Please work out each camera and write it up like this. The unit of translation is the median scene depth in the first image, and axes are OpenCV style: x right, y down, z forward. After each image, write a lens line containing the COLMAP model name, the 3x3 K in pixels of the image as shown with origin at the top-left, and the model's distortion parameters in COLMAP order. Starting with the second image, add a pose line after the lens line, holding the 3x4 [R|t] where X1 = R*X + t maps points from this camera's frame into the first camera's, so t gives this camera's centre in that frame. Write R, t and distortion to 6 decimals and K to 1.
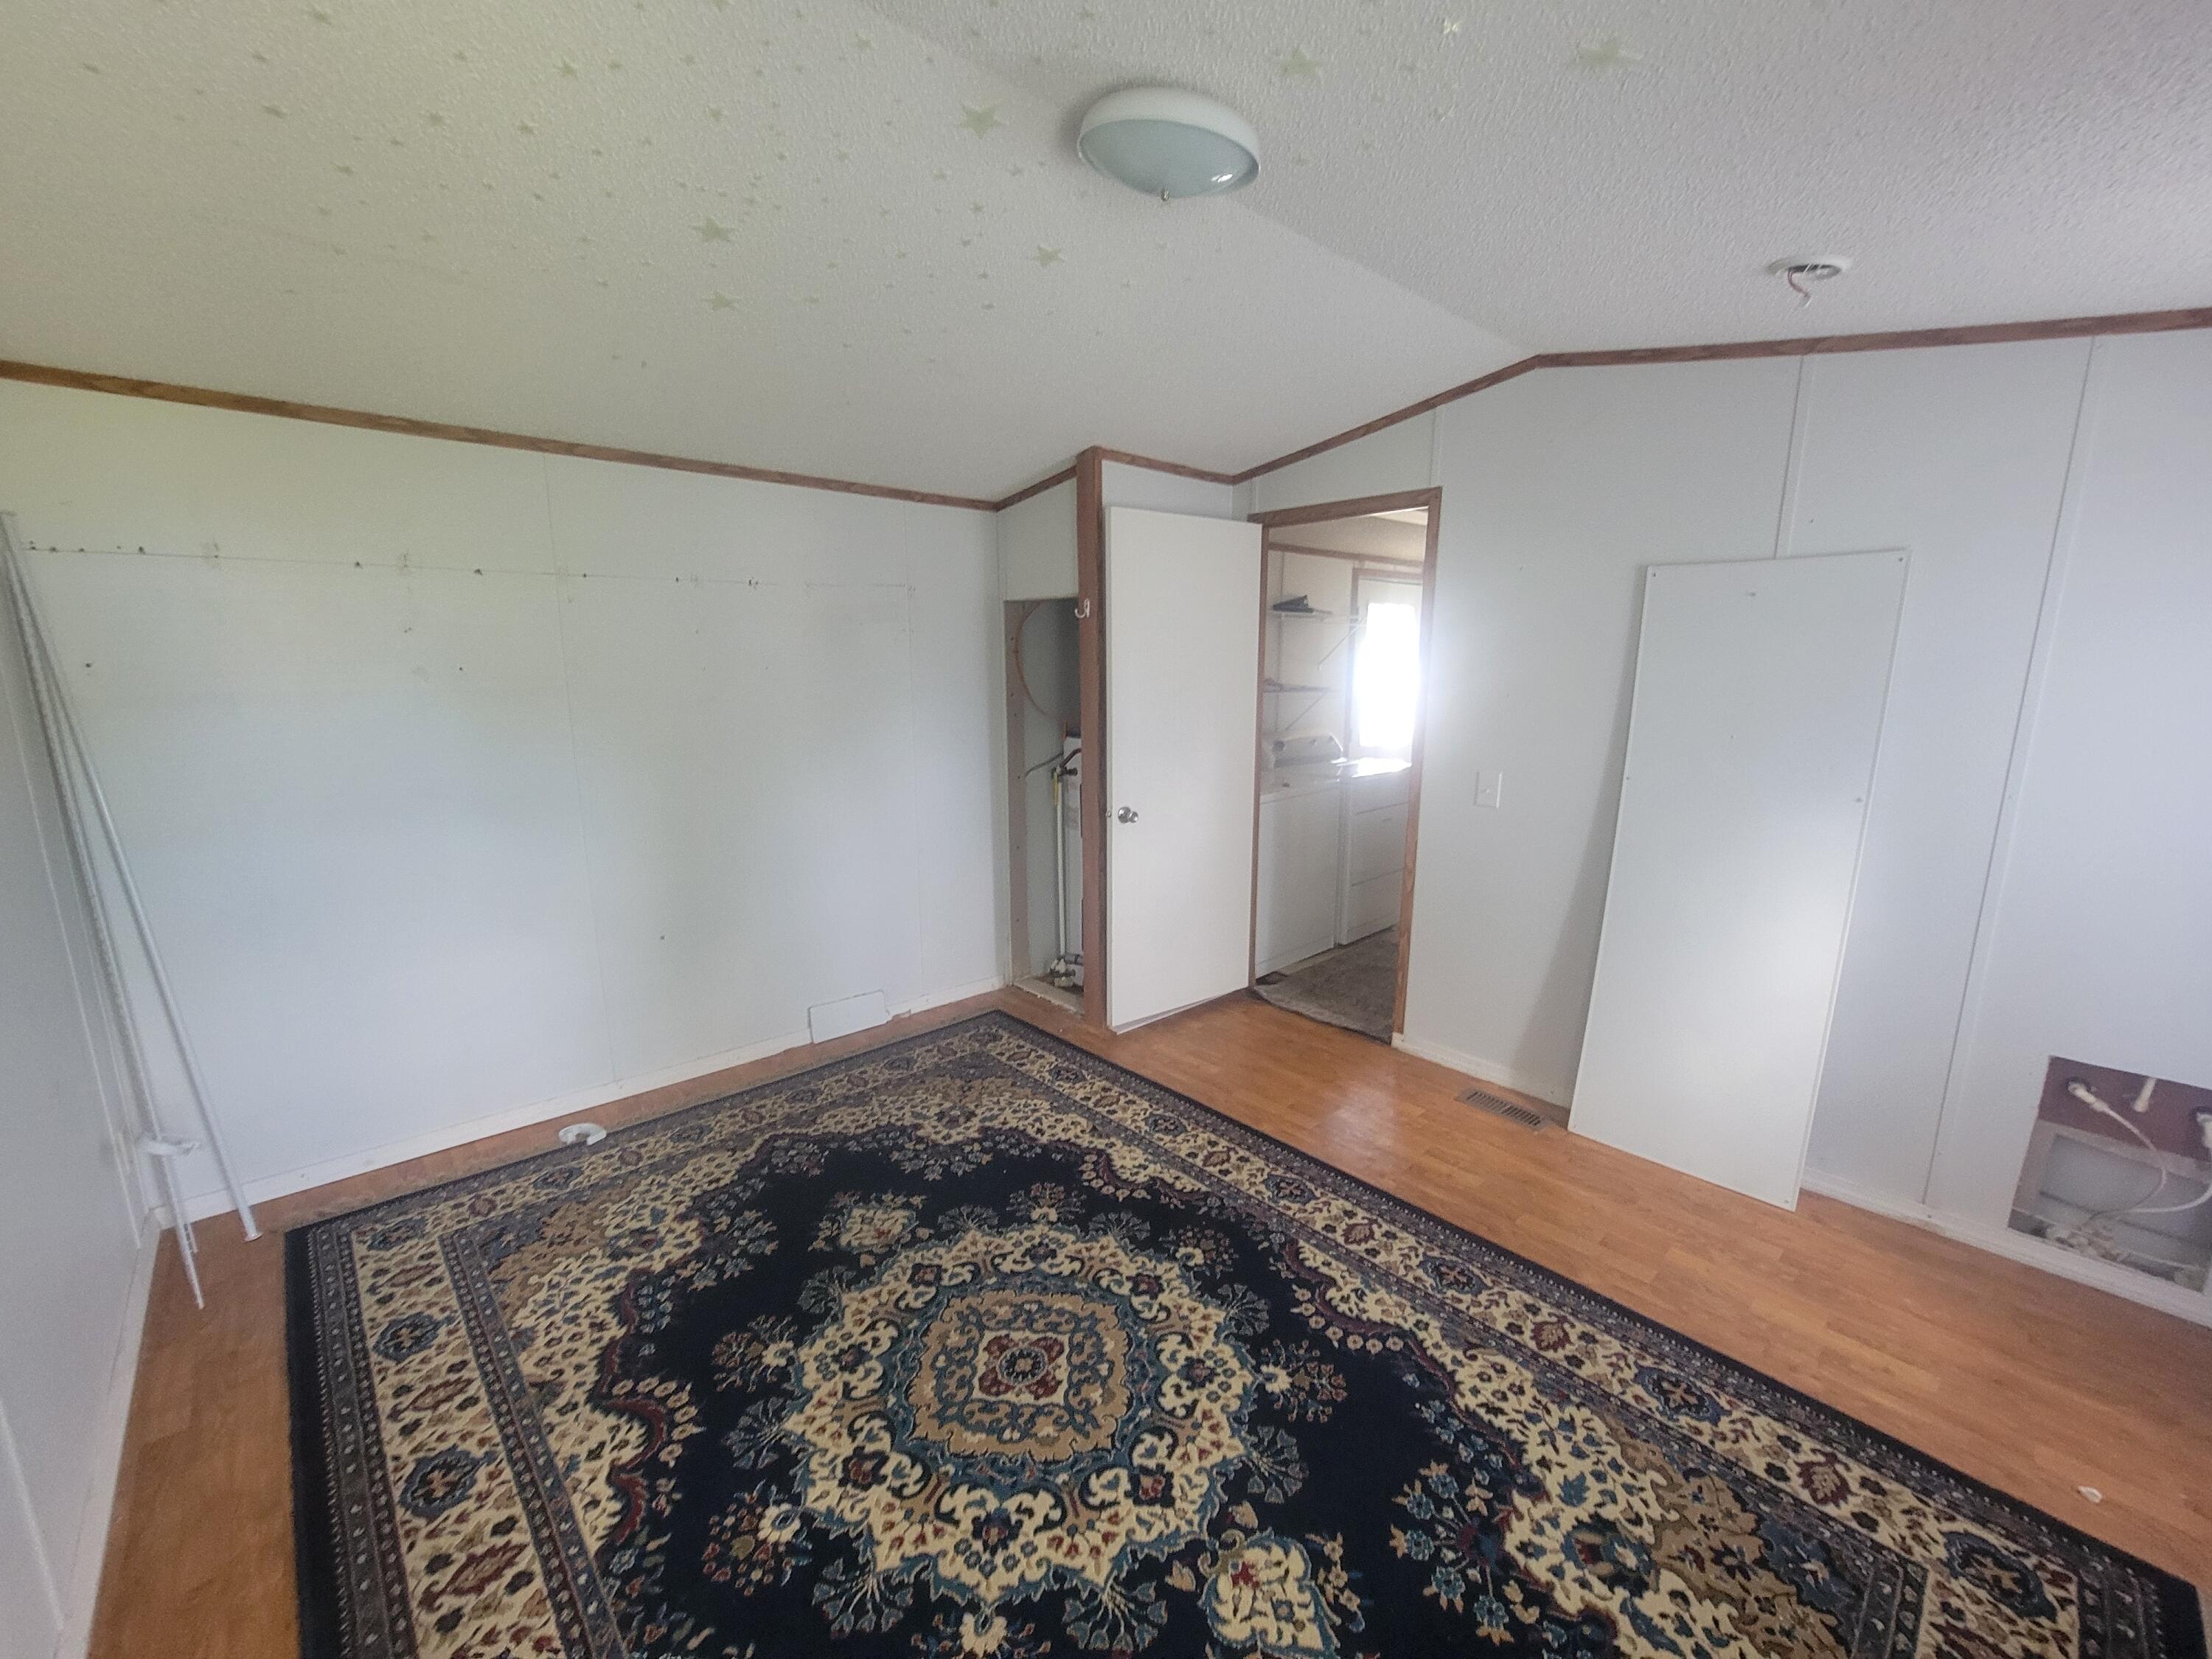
lens RADIAL K [[903.9, 0, 1119.8], [0, 903.9, 846.2], [0, 0, 1]] dist [0.006858, 0.000392]
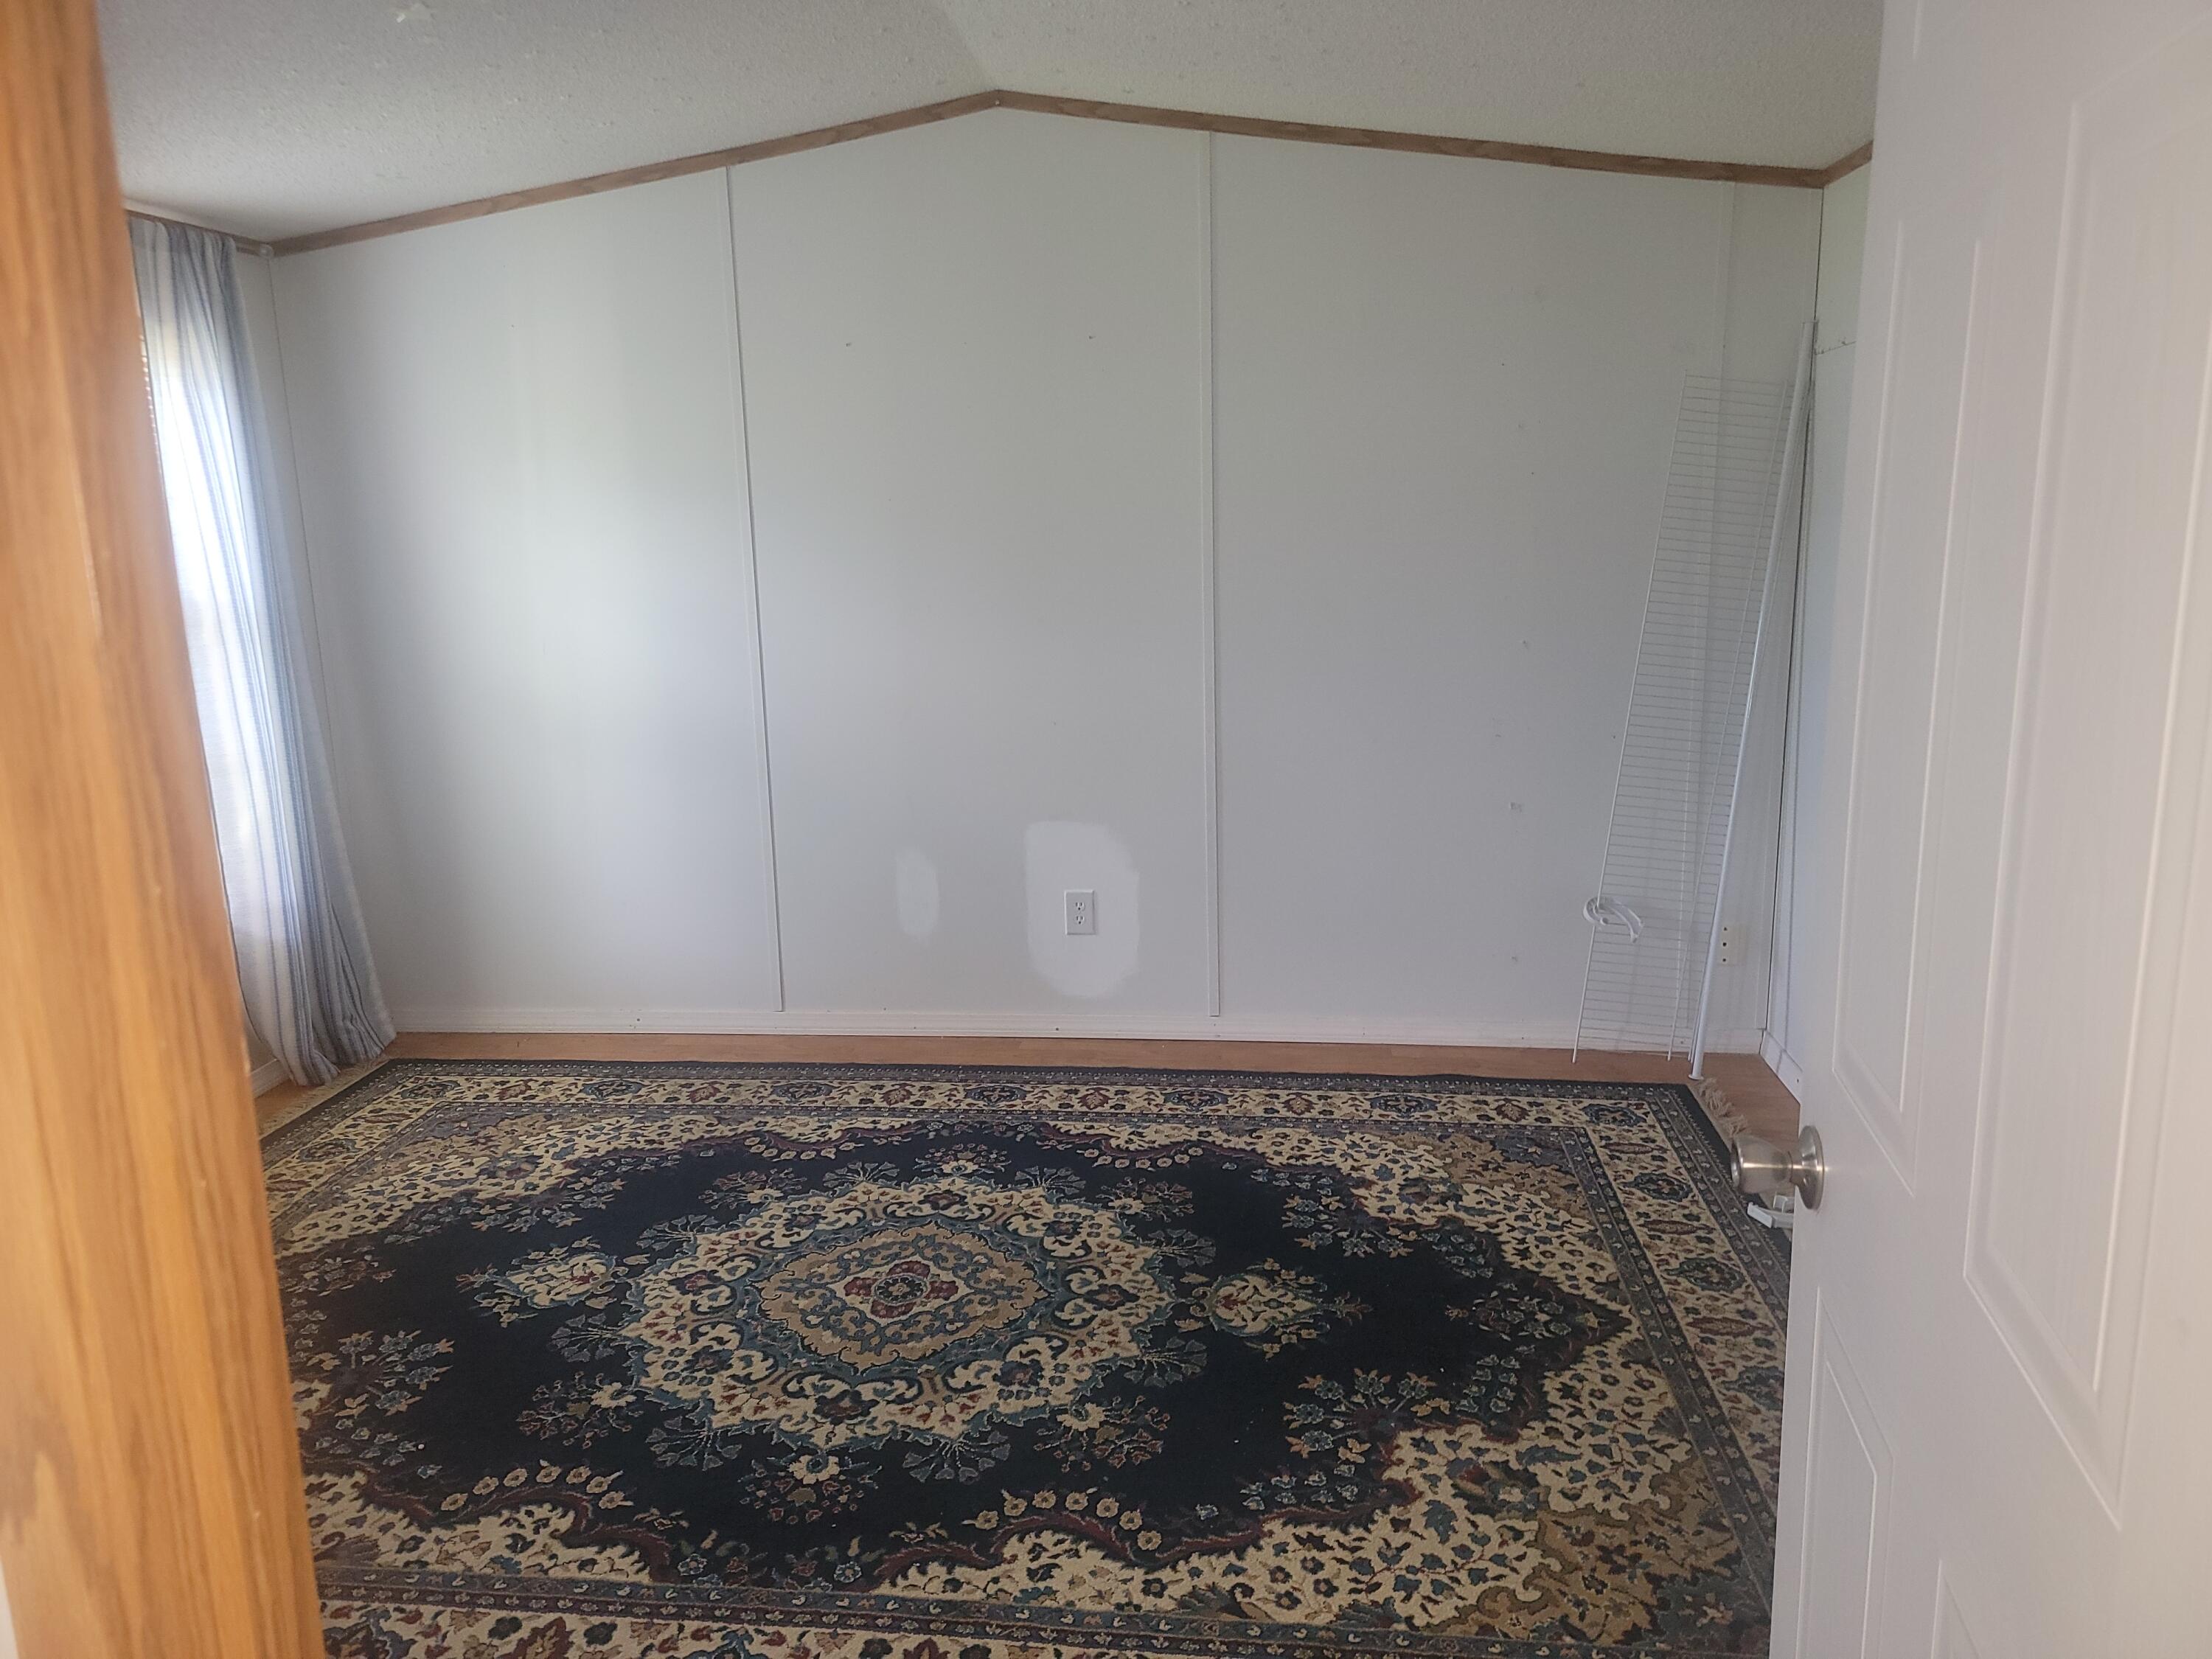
lens RADIAL K [[1550.3, 0, 1106.0], [0, 1550.3, 829.5], [0, 0, 1]] dist [0.082010, -0.071058]
pose [[-0.765122, 0.142294, -0.627965, 0.567340], [-0.113643, 0.930122, 0.349226, -0.349440], [0.633777, 0.338564, -0.695486, 1.849259]]
